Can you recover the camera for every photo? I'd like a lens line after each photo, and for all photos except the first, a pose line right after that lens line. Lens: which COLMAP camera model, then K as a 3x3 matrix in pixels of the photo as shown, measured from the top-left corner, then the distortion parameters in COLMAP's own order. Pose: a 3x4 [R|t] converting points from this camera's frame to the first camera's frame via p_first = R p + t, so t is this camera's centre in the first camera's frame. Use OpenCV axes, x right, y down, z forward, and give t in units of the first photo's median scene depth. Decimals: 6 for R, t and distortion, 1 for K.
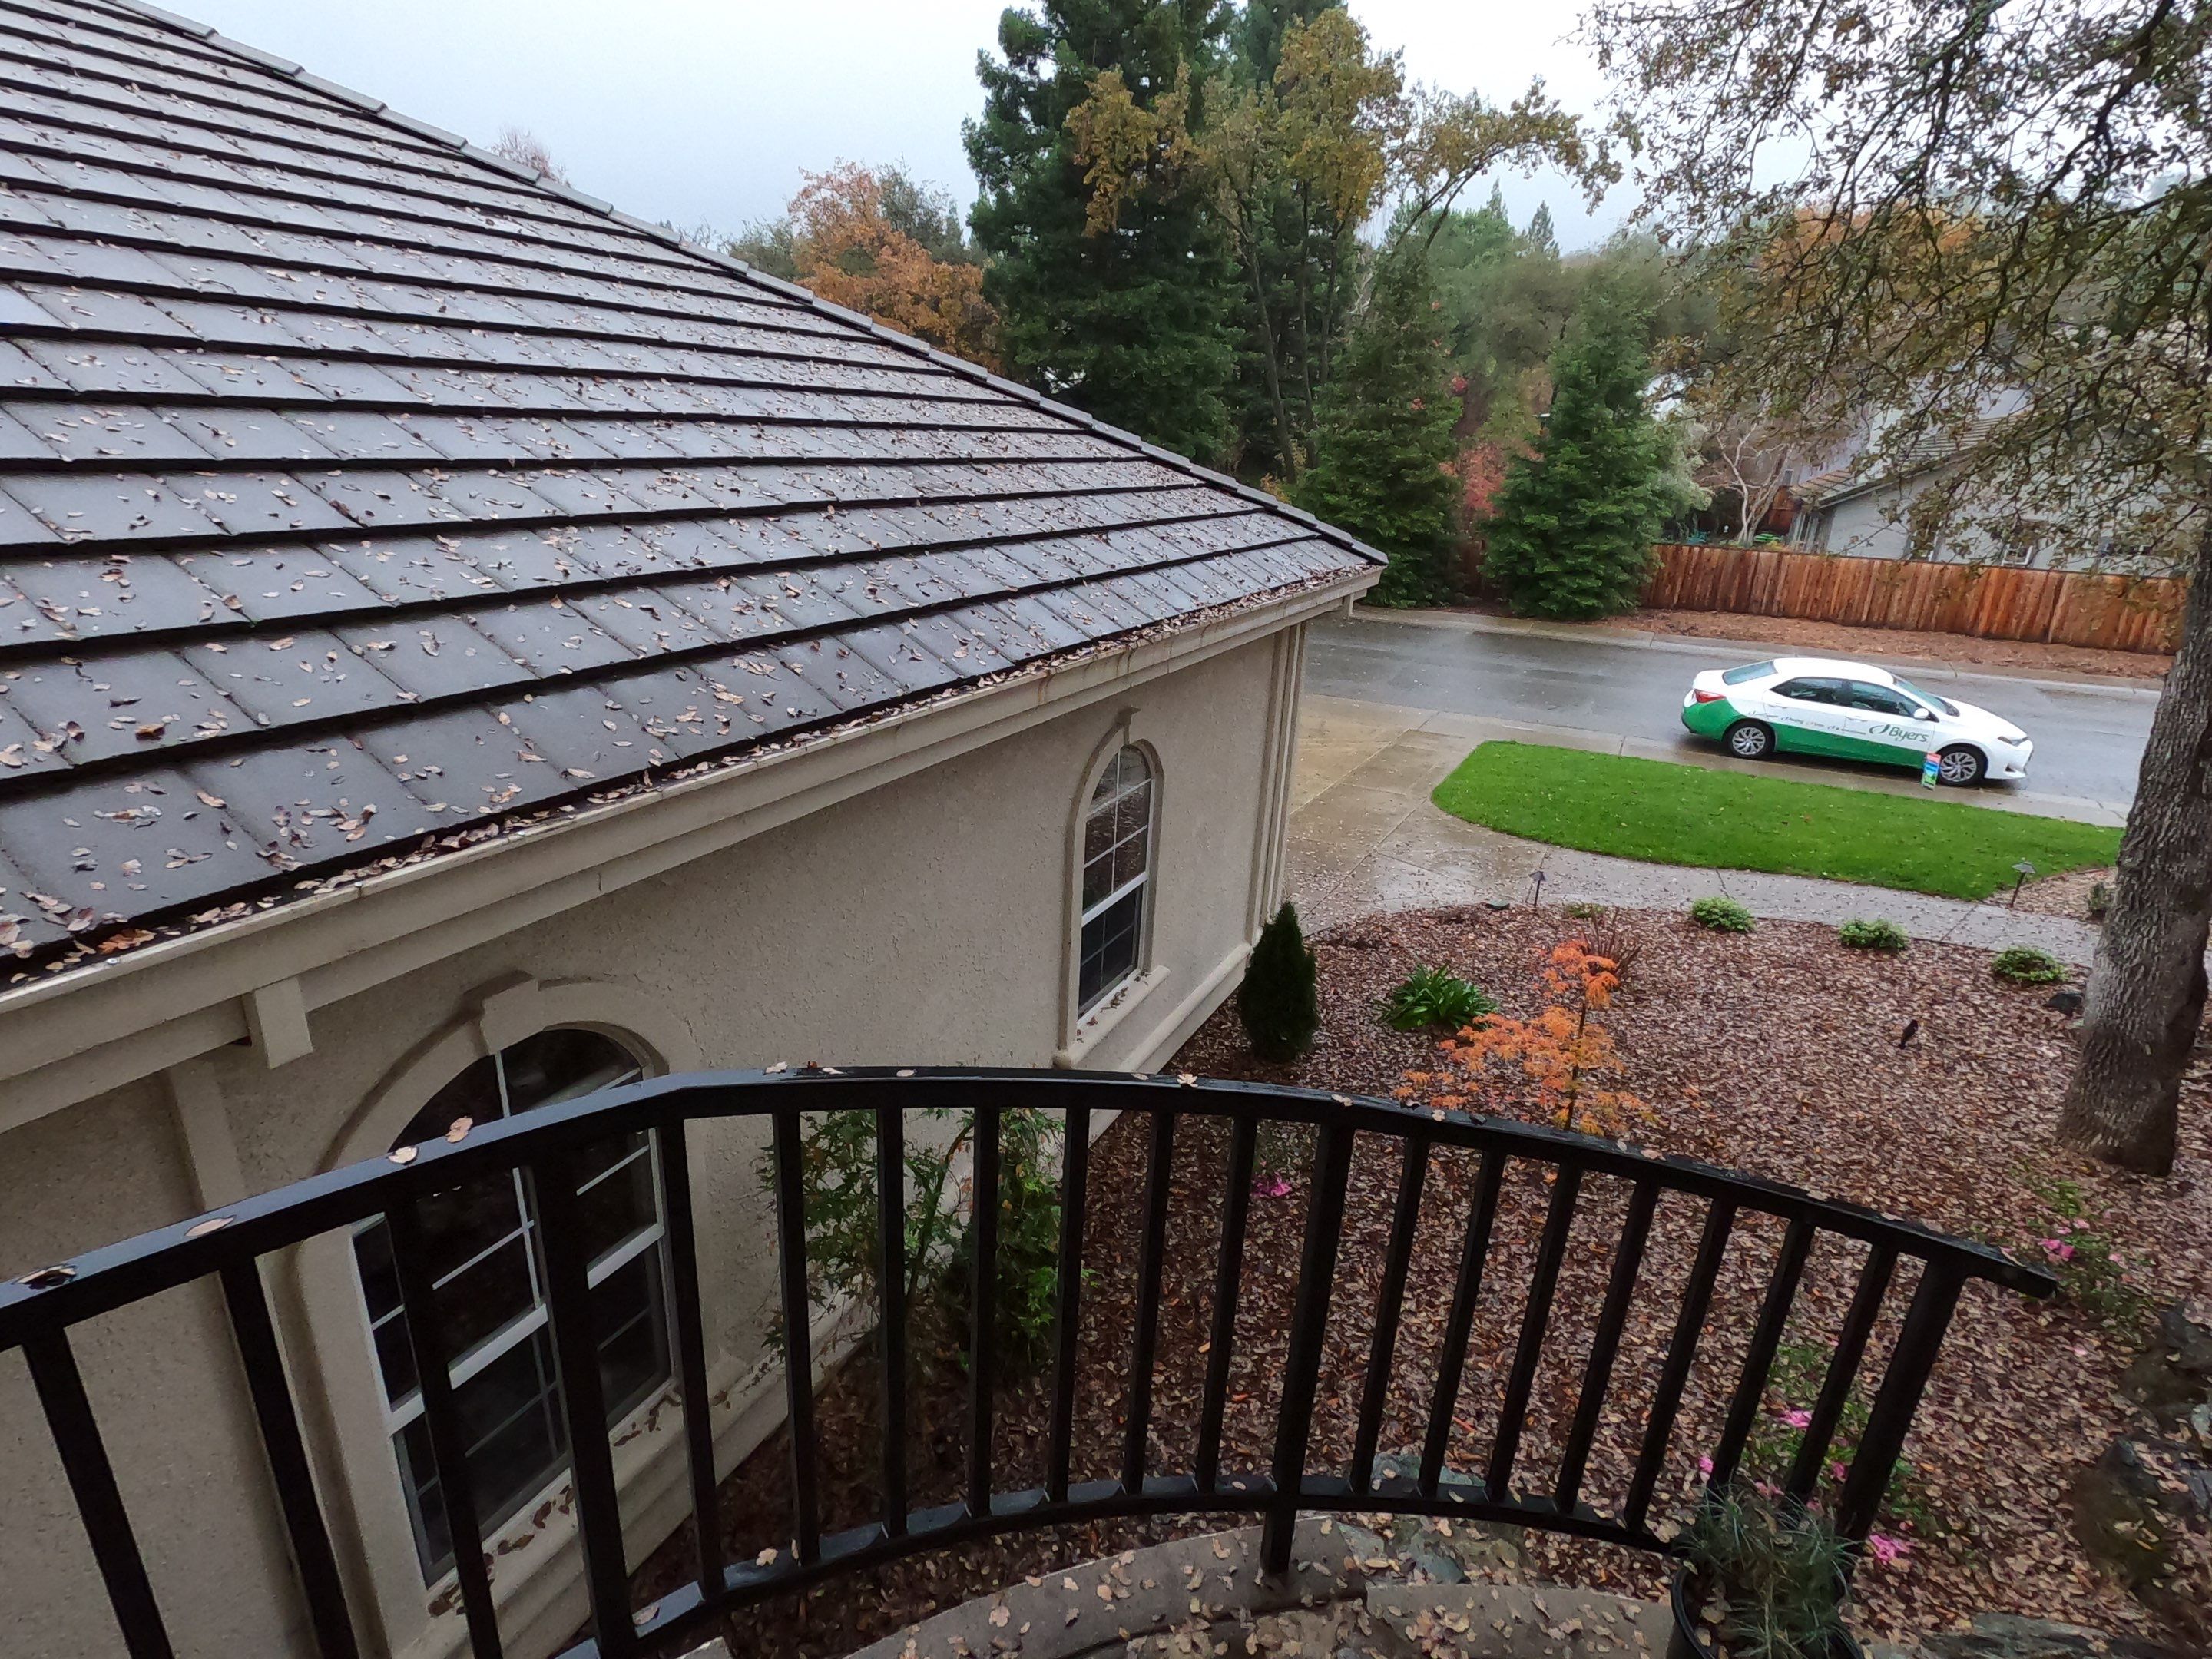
lens RADIAL K [[1129.6, 0, 1103.1], [0, 1129.6, 833.9], [0, 0, 1]] dist [-0.000243, 0.001997]
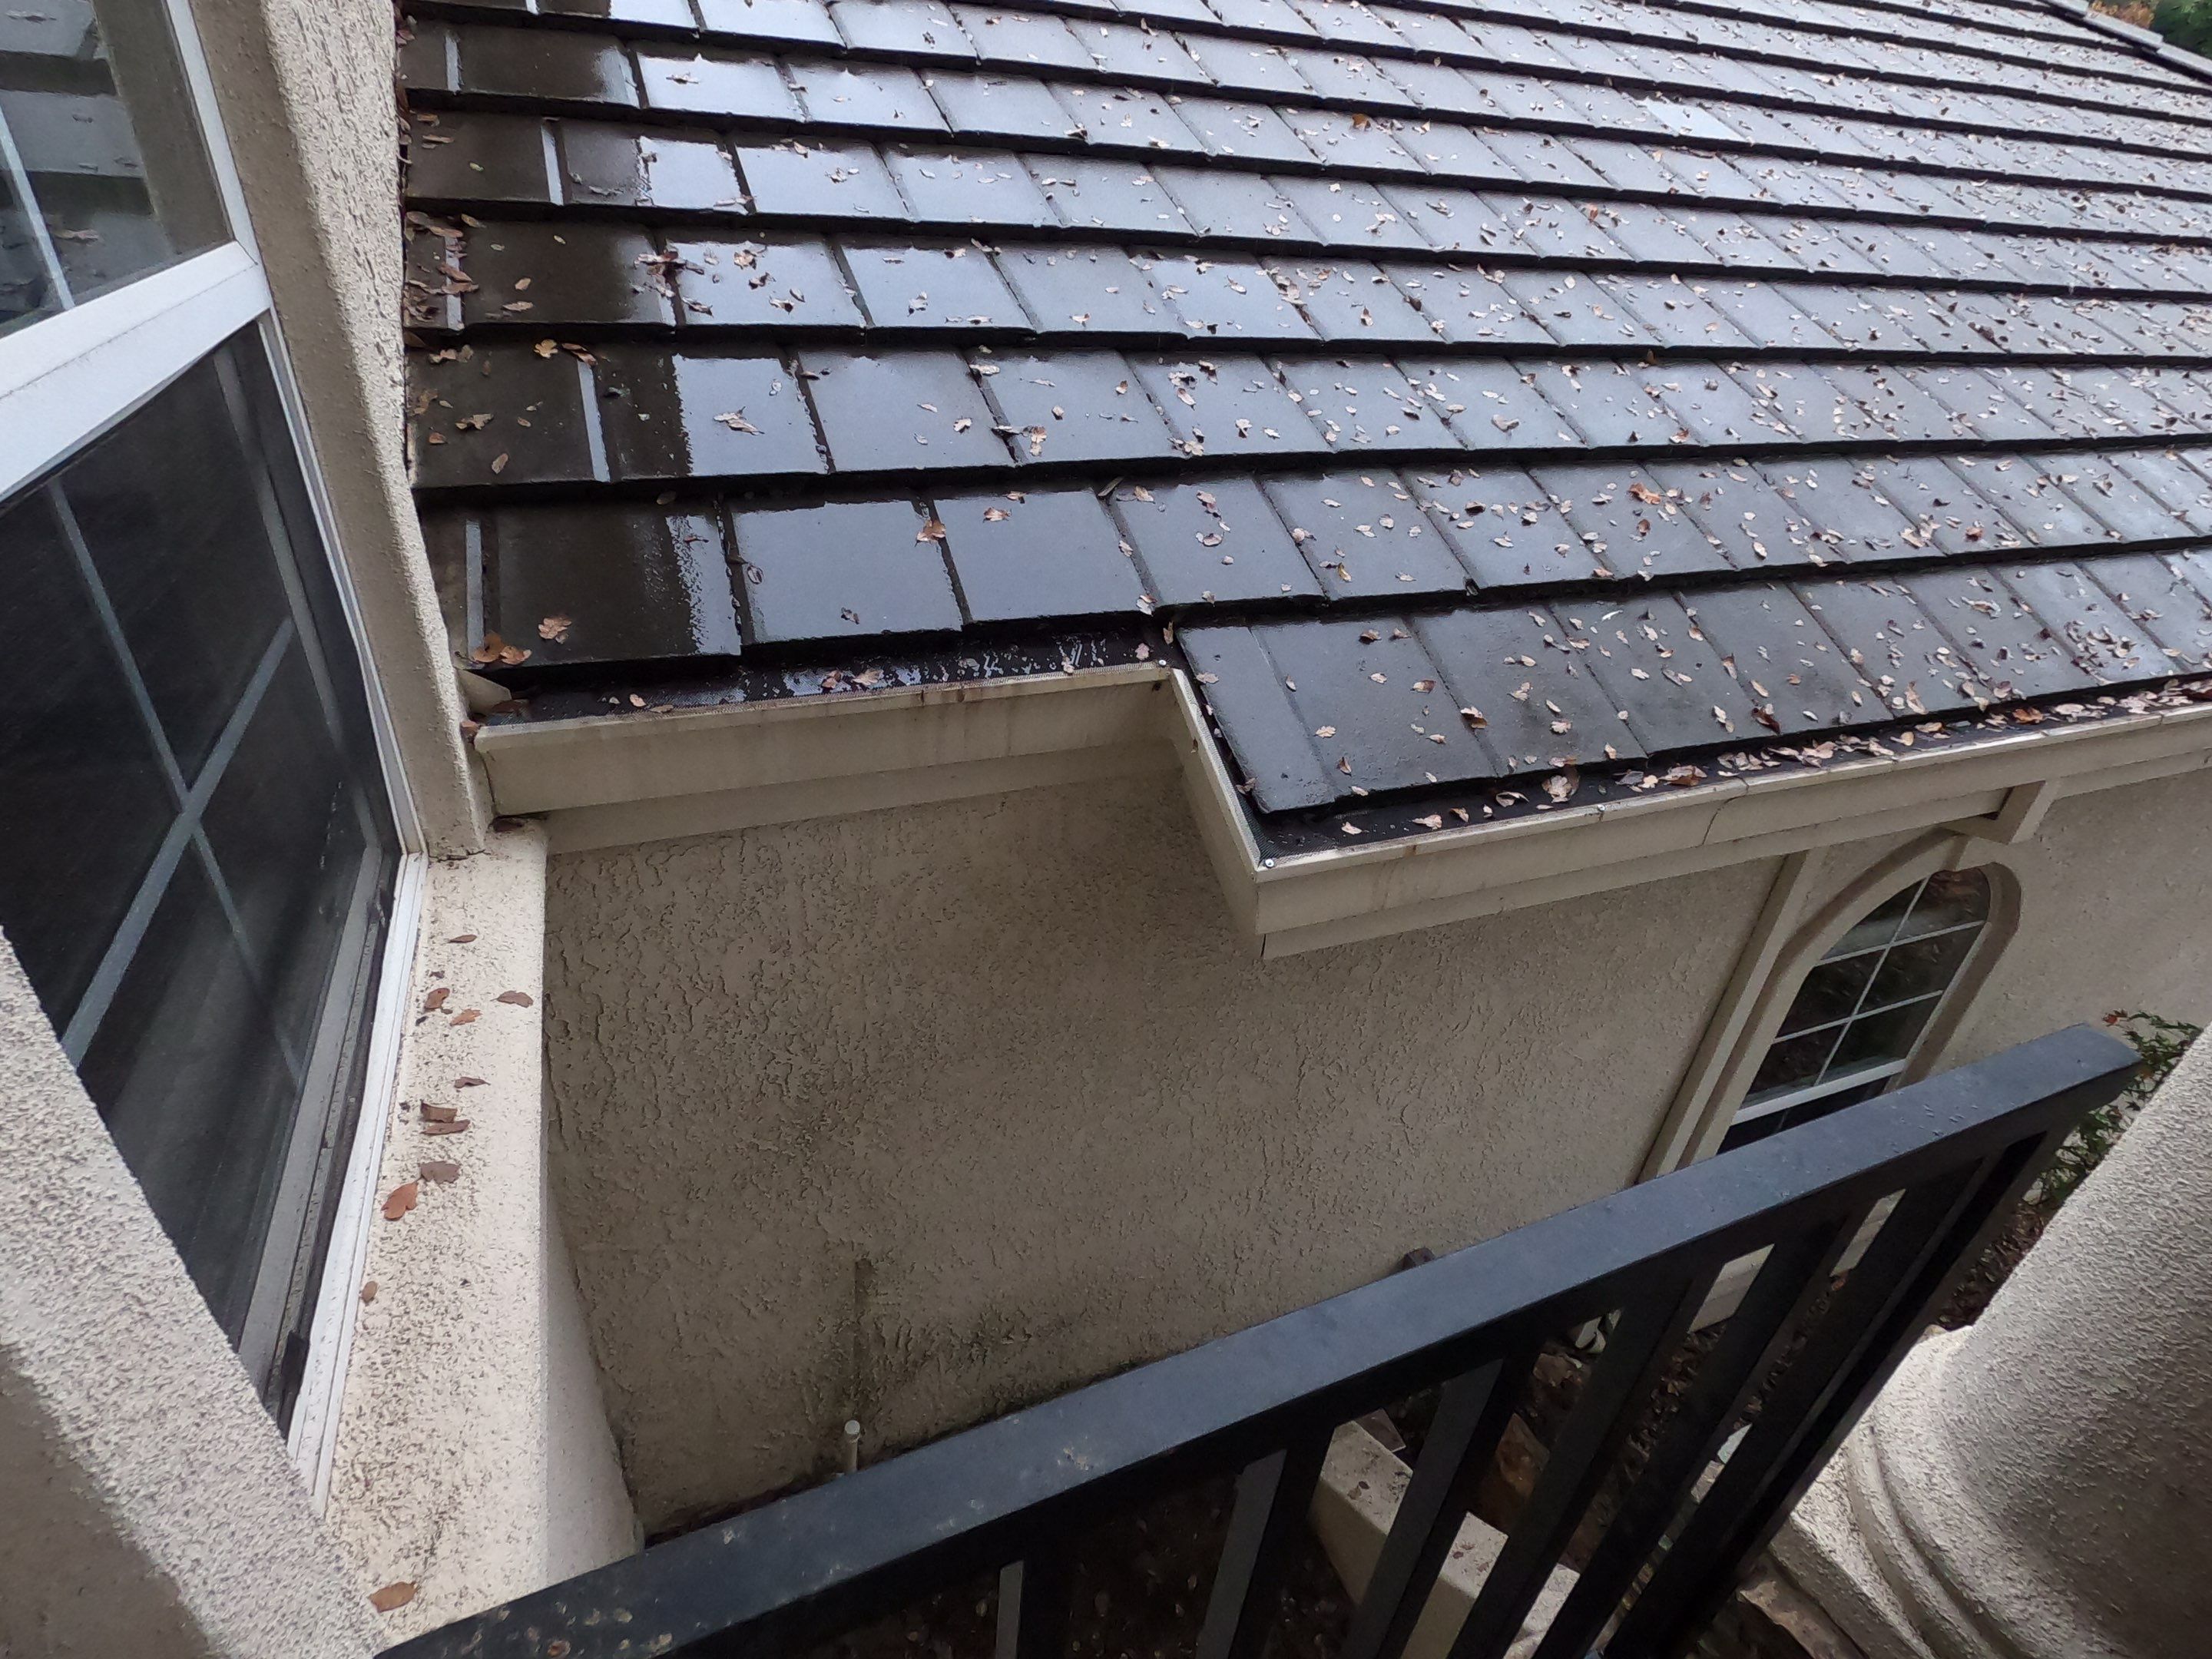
lens RADIAL K [[1129.6, 0, 1105.9], [0, 1129.6, 824.0], [0, 0, 1]] dist [-0.000243, 0.001997]
pose [[0.765525, 0.344394, -0.543475, -0.477100], [-0.257712, 0.938091, 0.231452, 0.091915], [0.589539, -0.037122, 0.806886, -0.295409]]
